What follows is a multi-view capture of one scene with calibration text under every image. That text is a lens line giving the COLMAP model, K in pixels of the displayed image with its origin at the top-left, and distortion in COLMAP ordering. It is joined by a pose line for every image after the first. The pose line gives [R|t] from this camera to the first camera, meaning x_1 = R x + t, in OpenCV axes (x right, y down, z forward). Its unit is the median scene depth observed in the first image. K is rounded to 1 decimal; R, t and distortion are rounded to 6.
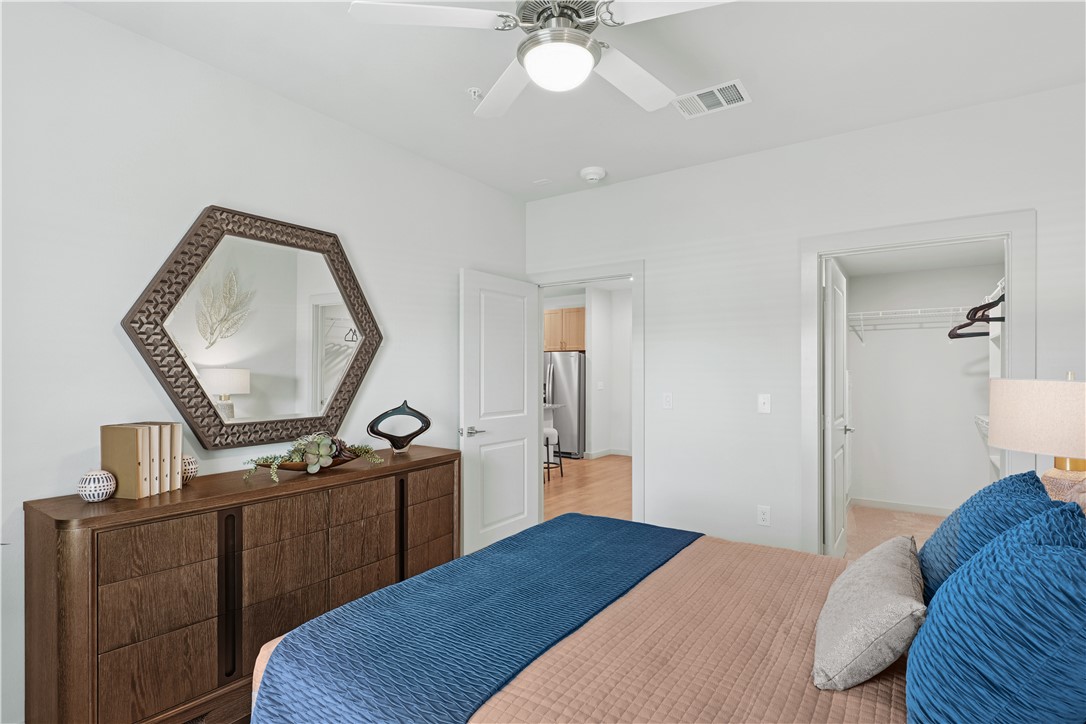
lens RADIAL K [[539.6, 0, 542.4], [0, 539.6, 362.2], [0, 0, 1]] dist [-0.001537, -0.000091]
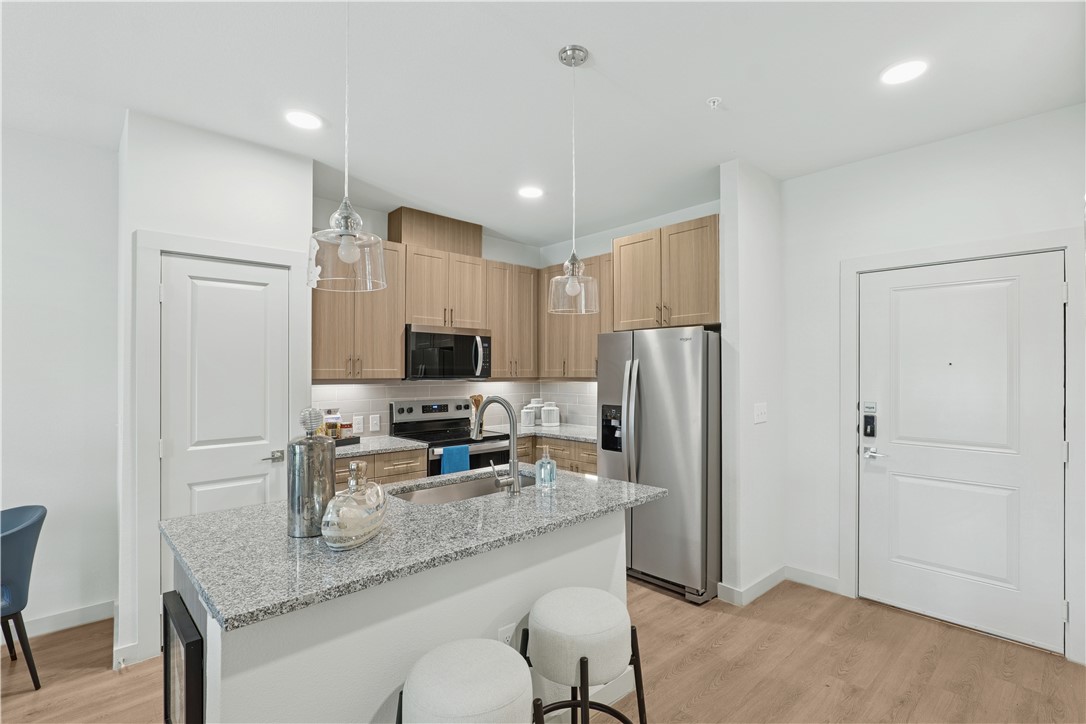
lens RADIAL K [[514.5, 0, 540.1], [0, 514.5, 365.3], [0, 0, 1]] dist [-0.018368, 0.000147]
pose [[0.976471, -0.003520, -0.215619, 0.031114], [-0.000037, 0.999864, -0.016489, 0.014891], [0.215648, 0.016109, 0.976338, 0.602477]]
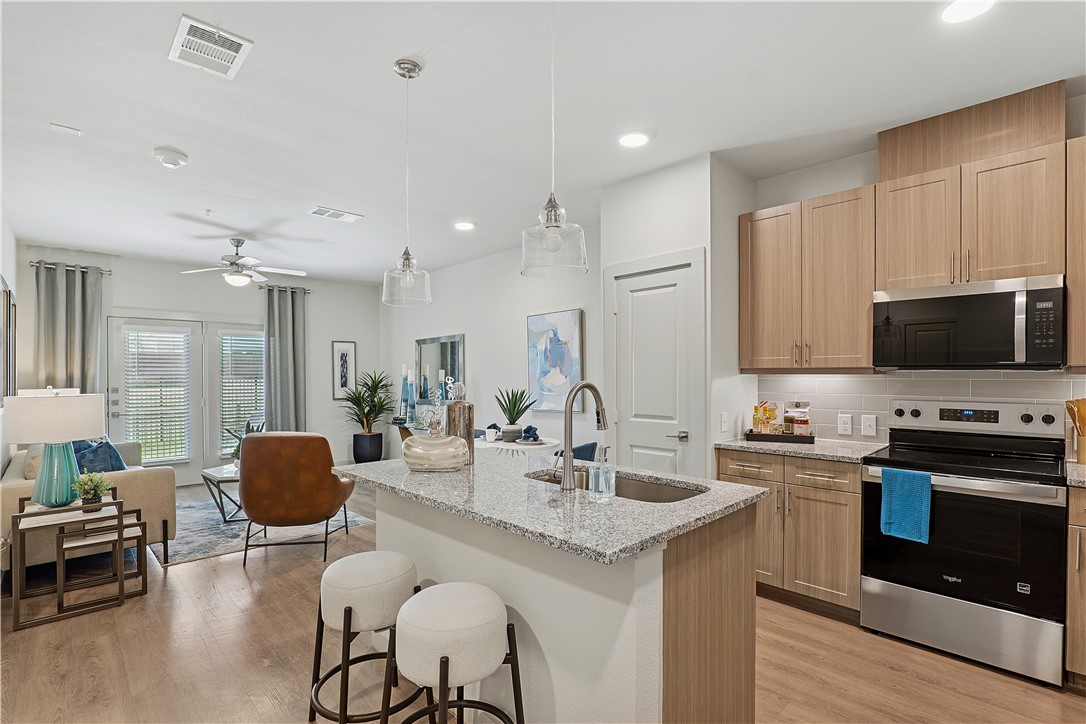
lens RADIAL K [[514.5, 0, 546.6], [0, 514.5, 373.8], [0, 0, 1]] dist [-0.018368, 0.000147]
pose [[-0.196927, 0.006308, -0.980398, 0.182524], [0.001578, 0.999980, 0.006117, 0.020797], [0.980417, -0.000343, -0.196933, 0.875356]]
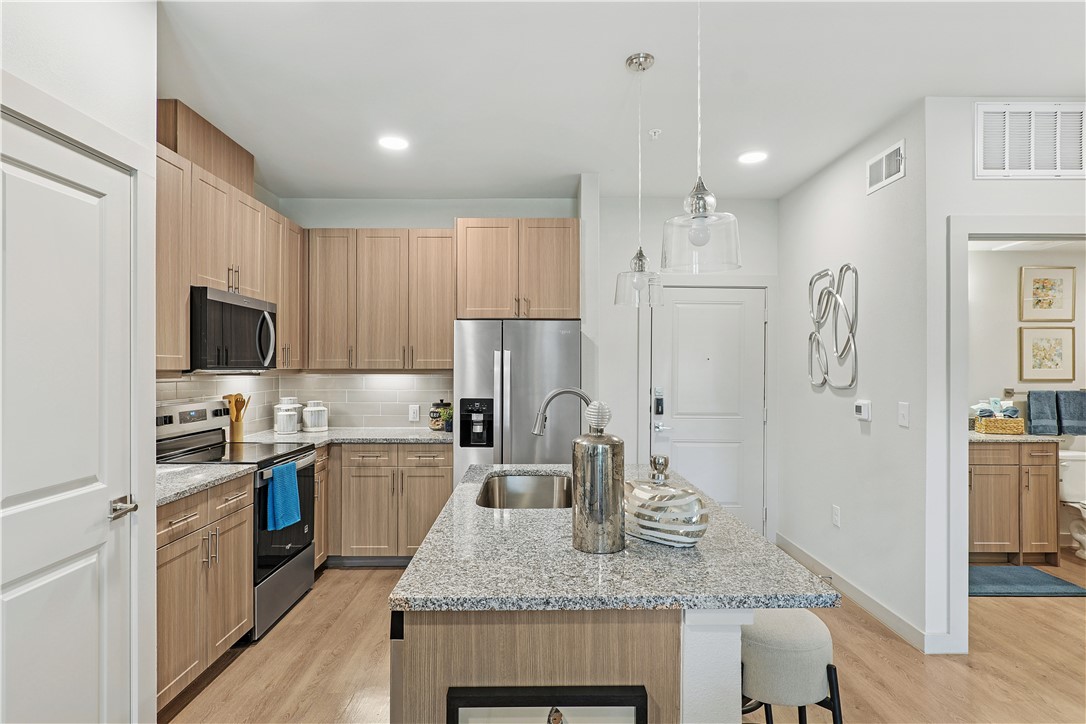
lens RADIAL K [[585.9, 0, 547.3], [0, 585.9, 364.5], [0, 0, 1]] dist [0.000017, -0.000869]
pose [[0.810814, 0.007080, 0.585261, -0.213007], [-0.003624, 0.999968, -0.007076, 0.017471], [-0.585292, 0.003616, 0.810814, 0.629699]]
